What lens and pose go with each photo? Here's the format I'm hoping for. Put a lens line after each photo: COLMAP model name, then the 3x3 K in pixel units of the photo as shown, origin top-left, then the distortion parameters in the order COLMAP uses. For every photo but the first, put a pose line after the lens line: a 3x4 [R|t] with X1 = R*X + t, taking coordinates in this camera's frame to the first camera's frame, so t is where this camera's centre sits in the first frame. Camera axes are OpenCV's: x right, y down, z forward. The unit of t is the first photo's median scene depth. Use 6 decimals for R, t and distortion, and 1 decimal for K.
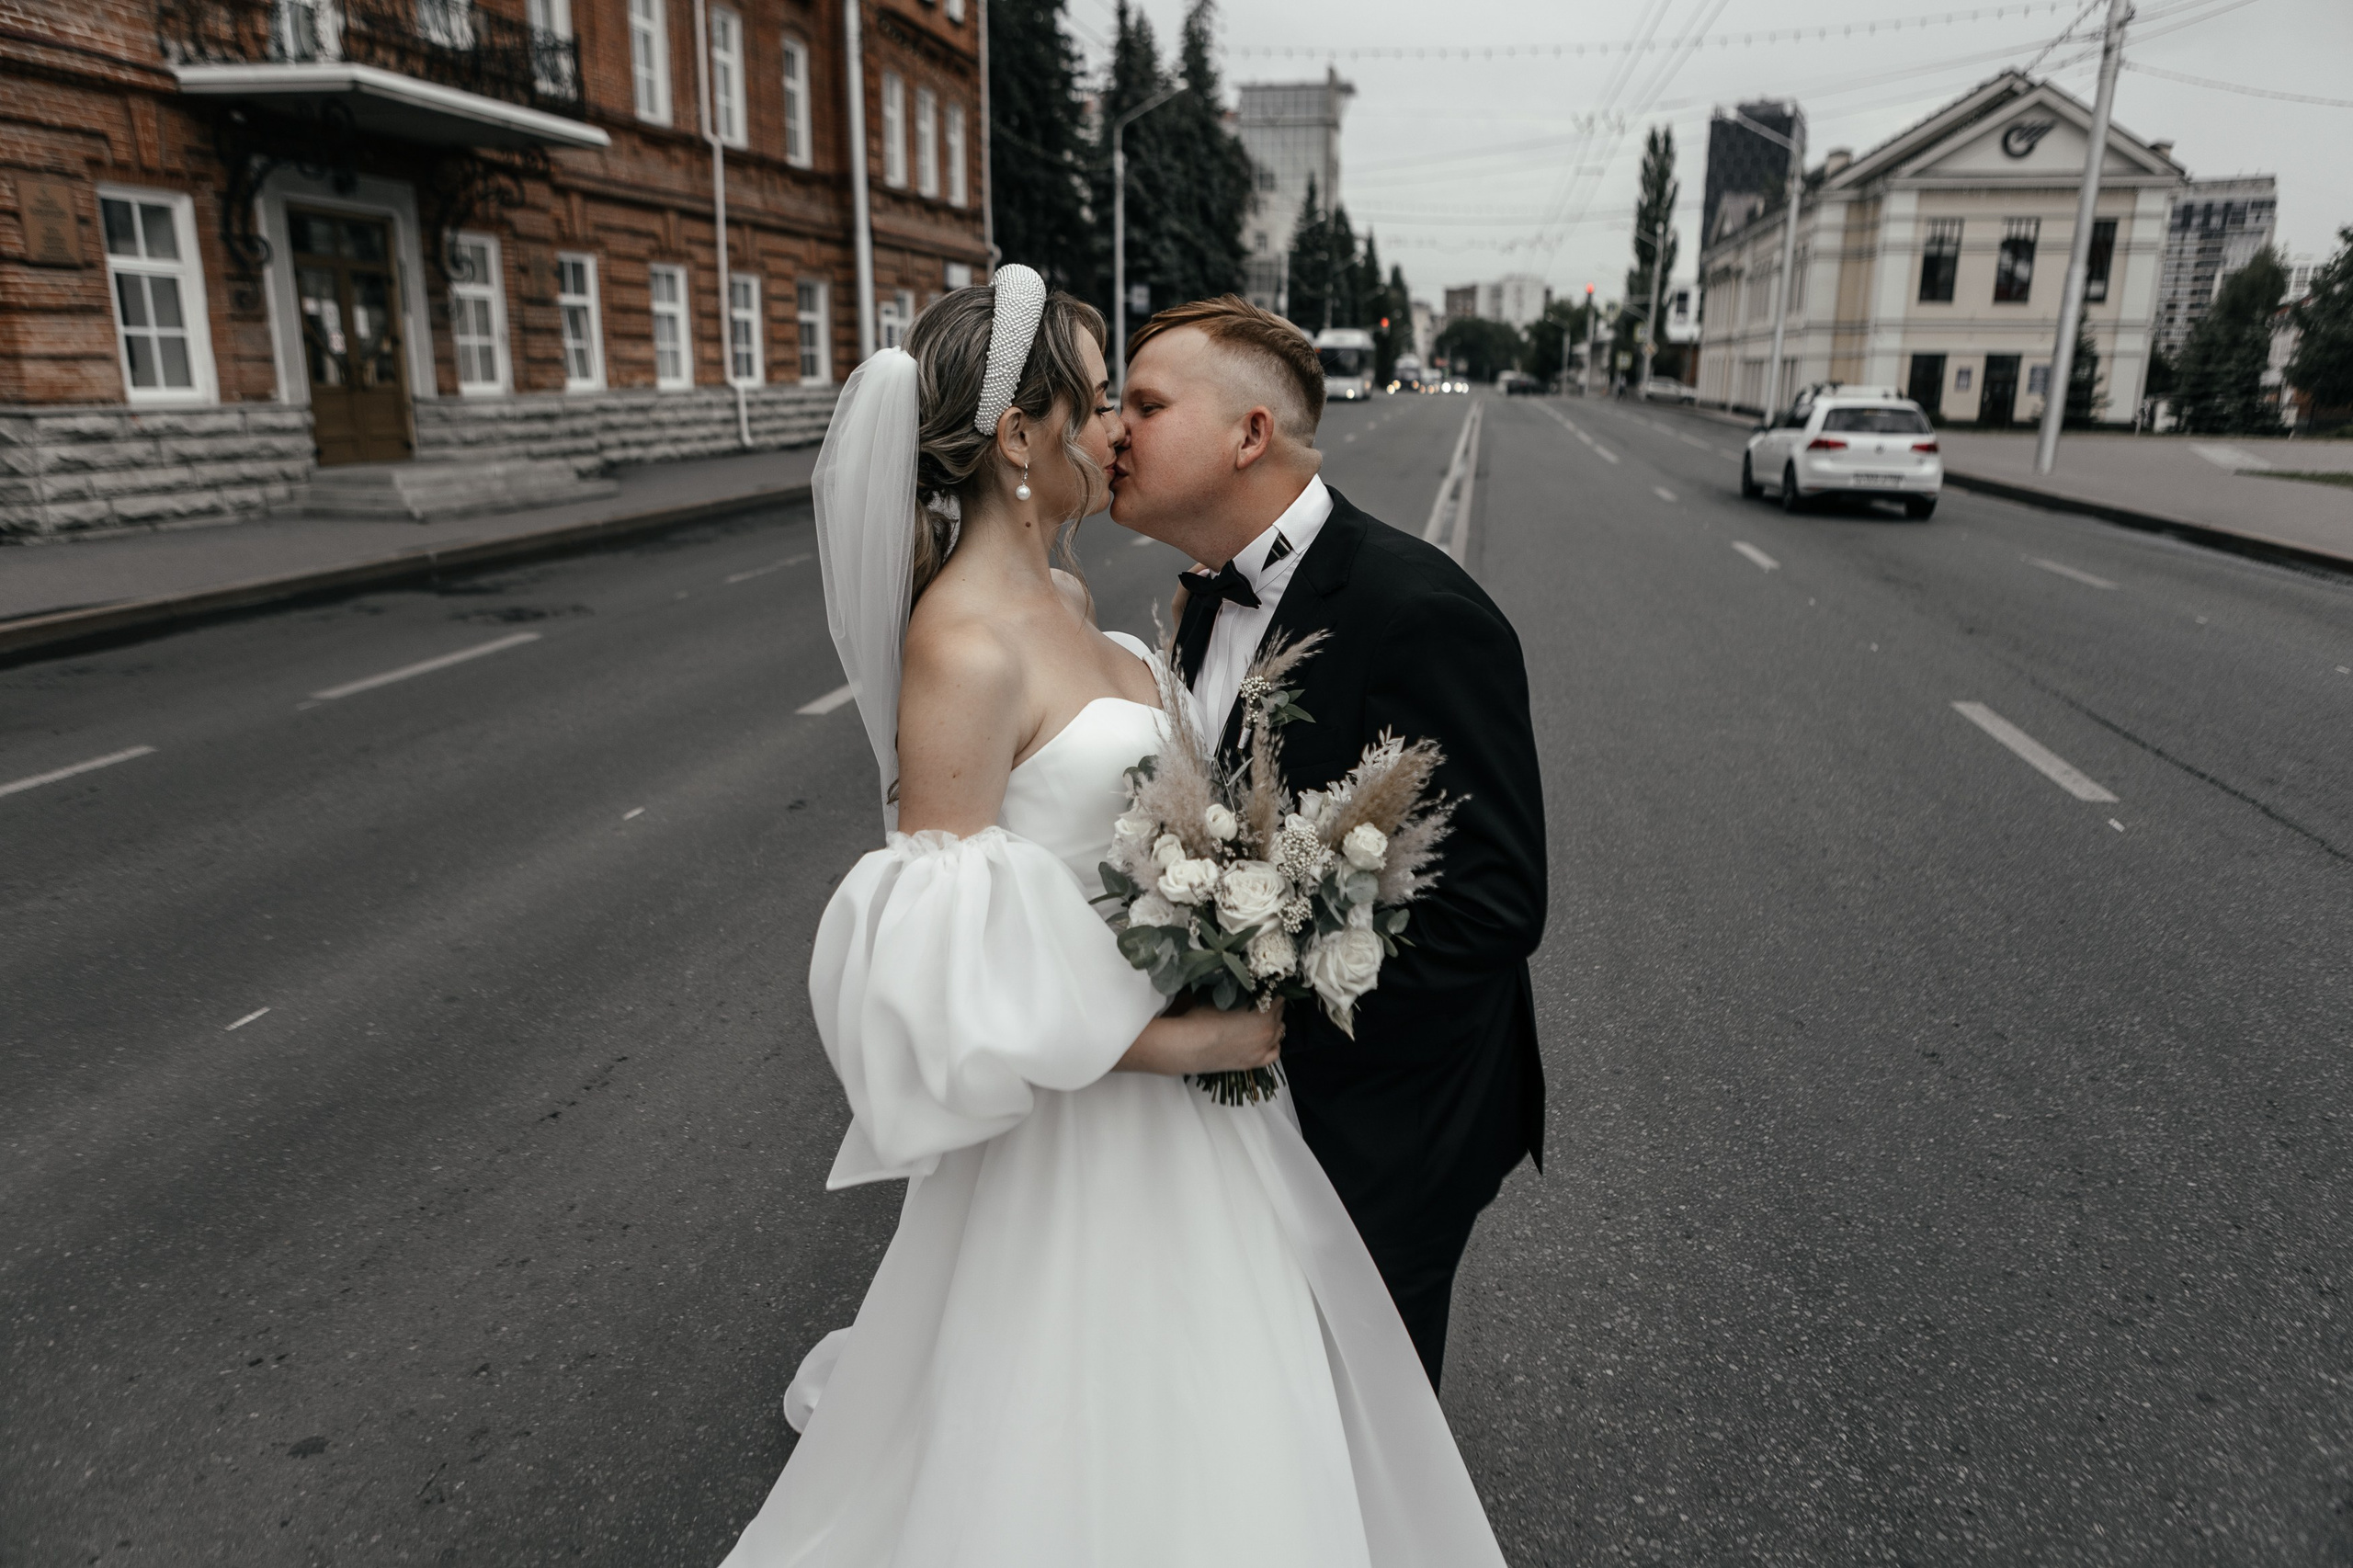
lens RADIAL K [[1599.0, 0, 1173.5], [0, 1599.0, 773.8], [0, 0, 1]] dist [-0.012871, 0.011373]
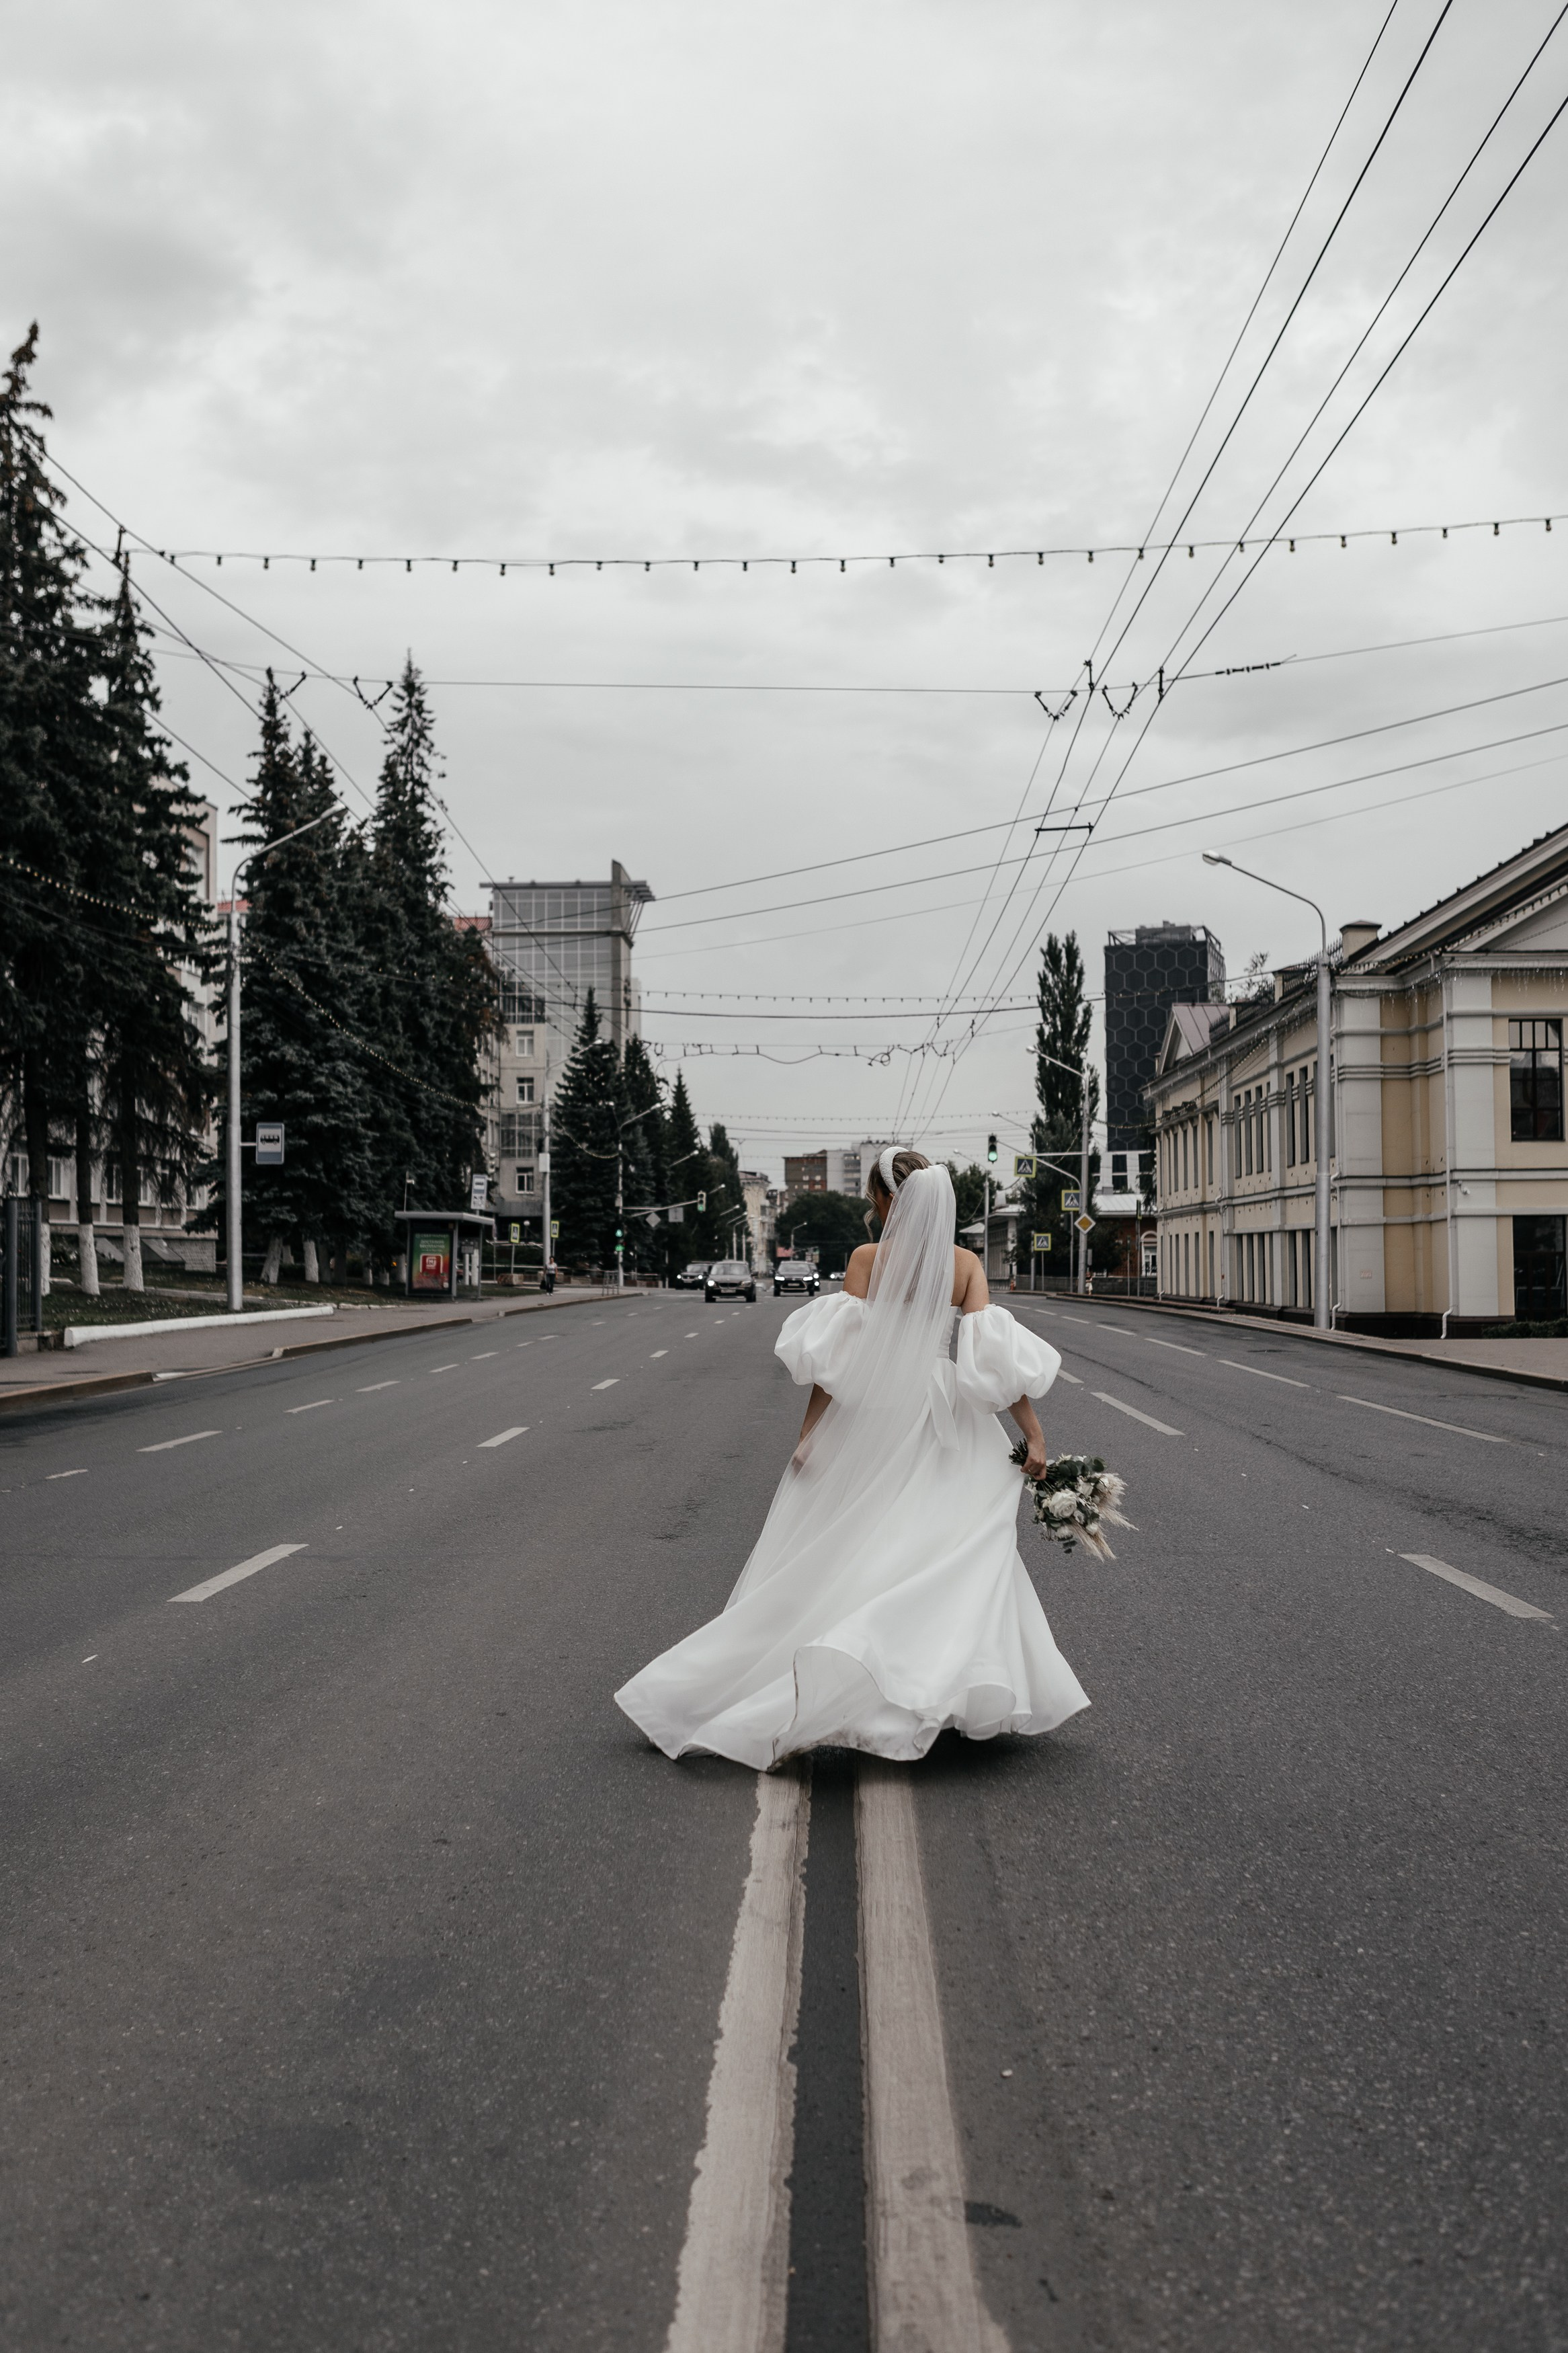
lens RADIAL K [[2181.0, 0, 759.8], [0, 2181.0, 1178.4], [0, 0, 1]] dist [0.001891, 0.000000]
pose [[0.988800, -0.009867, 0.148918, 0.037267], [0.051707, 0.958663, -0.279807, -0.052201], [-0.140001, 0.284374, 0.948436, 0.219375]]
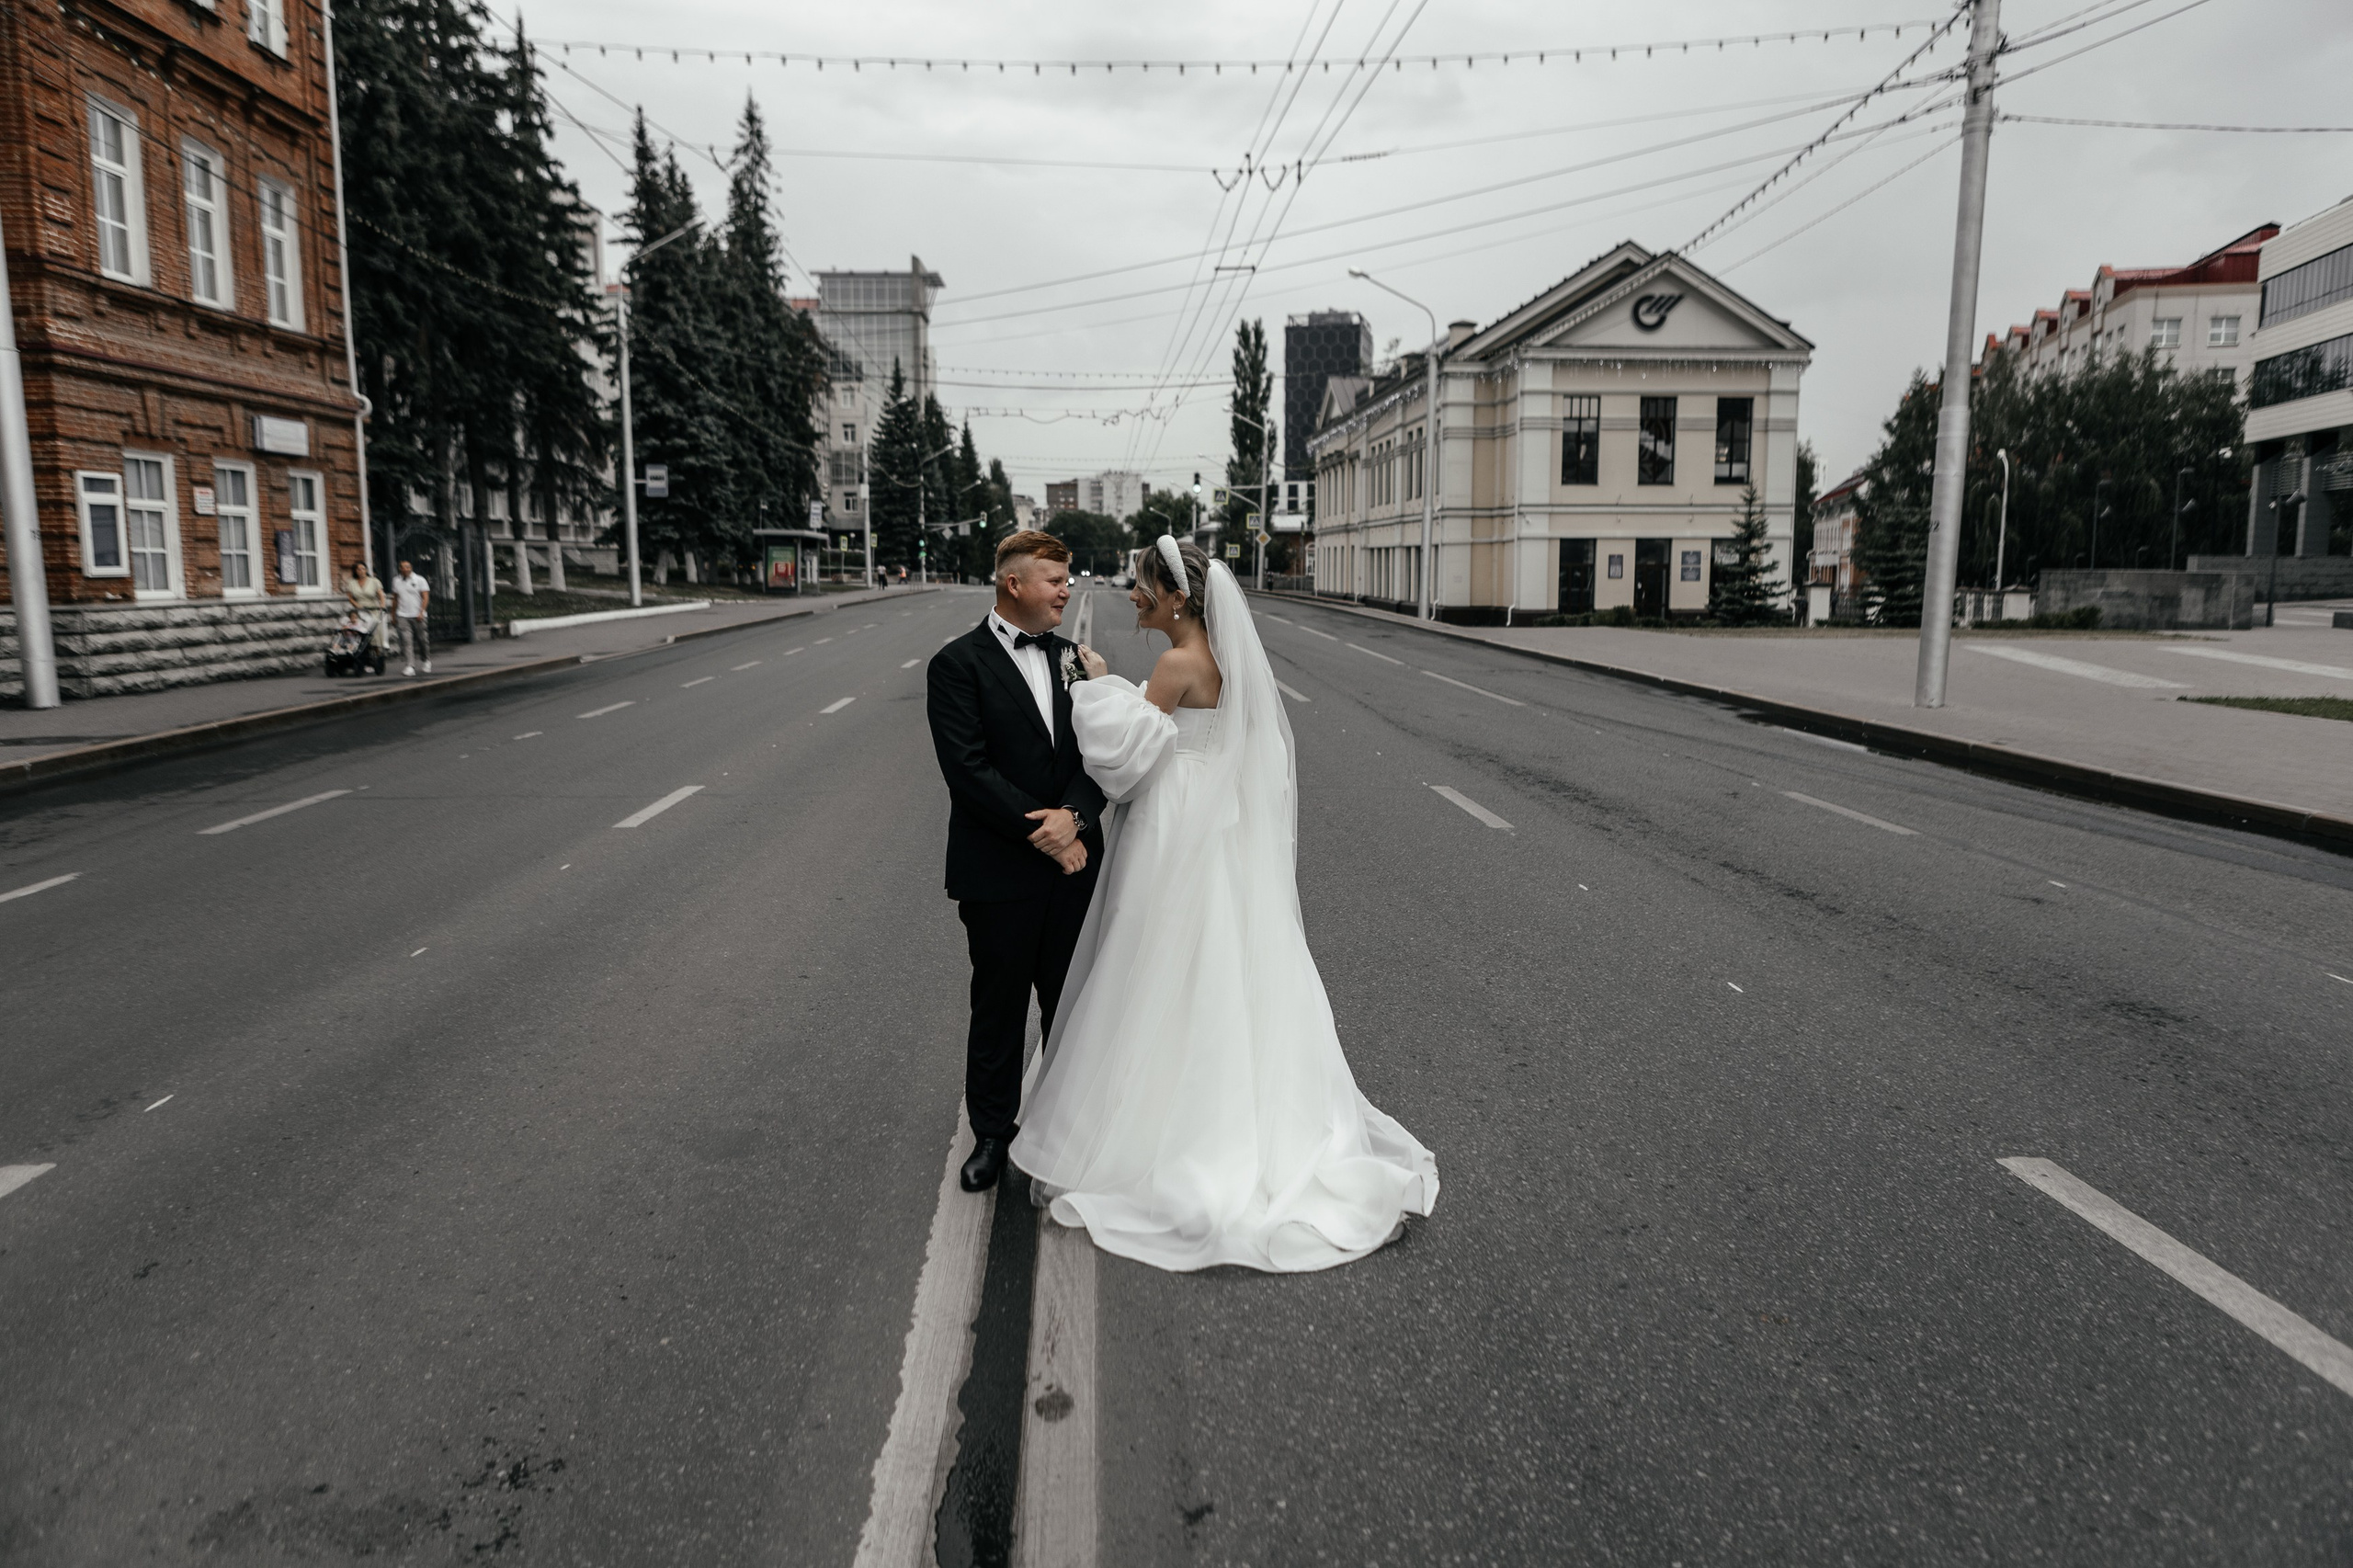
lens RADIAL K [[1599.0, 0, 1171.8], [0, 1599.0, 768.6], [0, 0, 1]] dist [-0.012871, 0.011373]
pose [[0.971864, -0.042516, 0.231675, 0.037160], [0.069934, 0.991307, -0.111445, -0.052018], [-0.224923, 0.124511, 0.966388, 0.201307]]
